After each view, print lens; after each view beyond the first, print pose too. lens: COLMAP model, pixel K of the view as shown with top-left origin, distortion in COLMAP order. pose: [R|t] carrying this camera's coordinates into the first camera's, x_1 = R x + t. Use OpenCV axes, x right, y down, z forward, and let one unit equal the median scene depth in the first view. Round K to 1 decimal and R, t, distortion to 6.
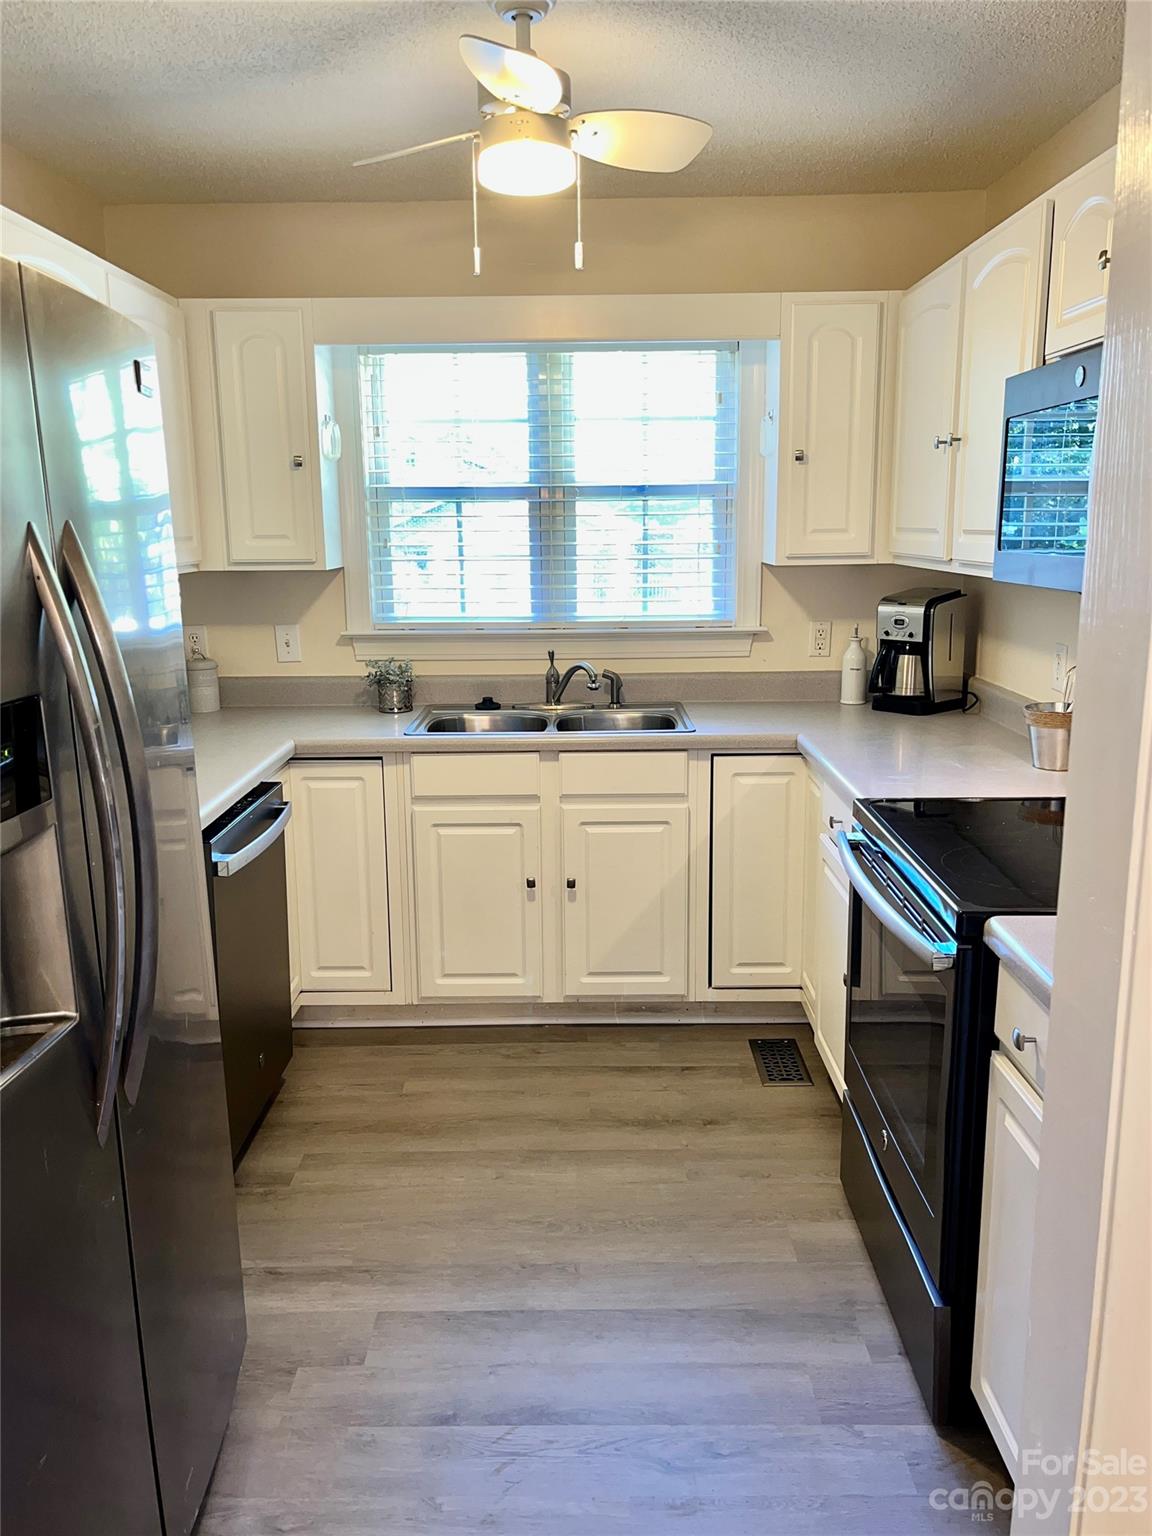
lens RADIAL K [[1157.1, 0, 573.3], [0, 1157.1, 762.0], [0, 0, 1]] dist [0.050388, -0.060093]
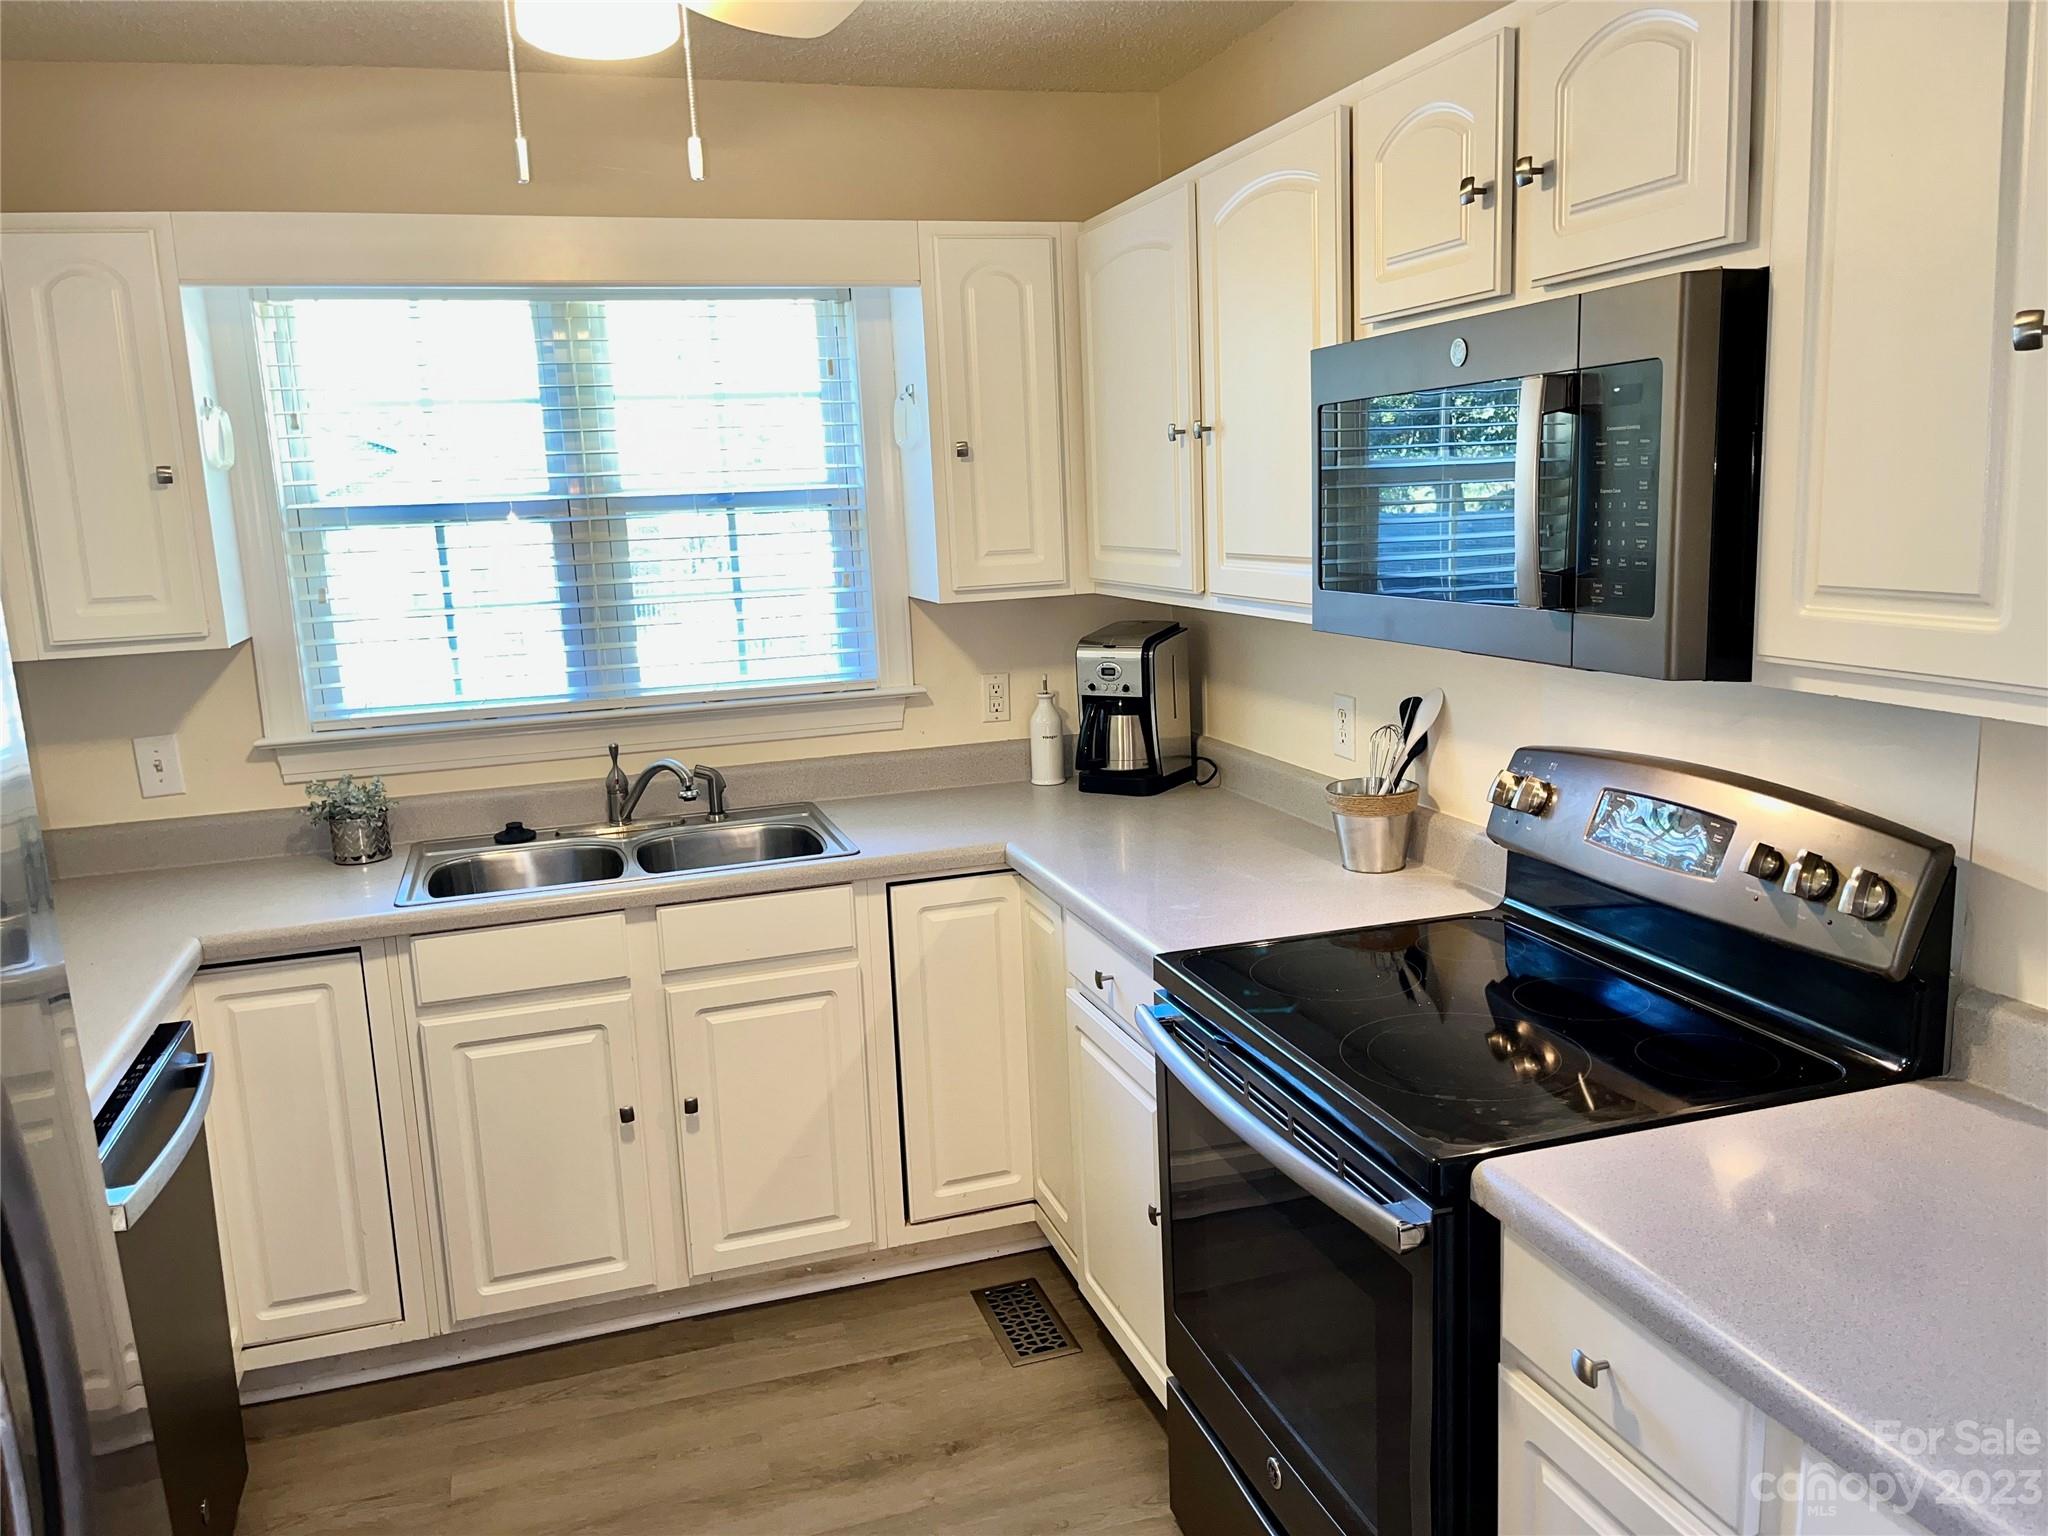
lens RADIAL K [[1542.7, 0, 1044.5], [0, 1542.7, 776.1], [0, 0, 1]] dist [0.050388, -0.060093]
pose [[0.951689, -0.084615, 0.295176, -0.052534], [0.095509, 0.995171, -0.022660, -0.039211], [-0.291834, 0.049757, 0.955174, 0.095672]]
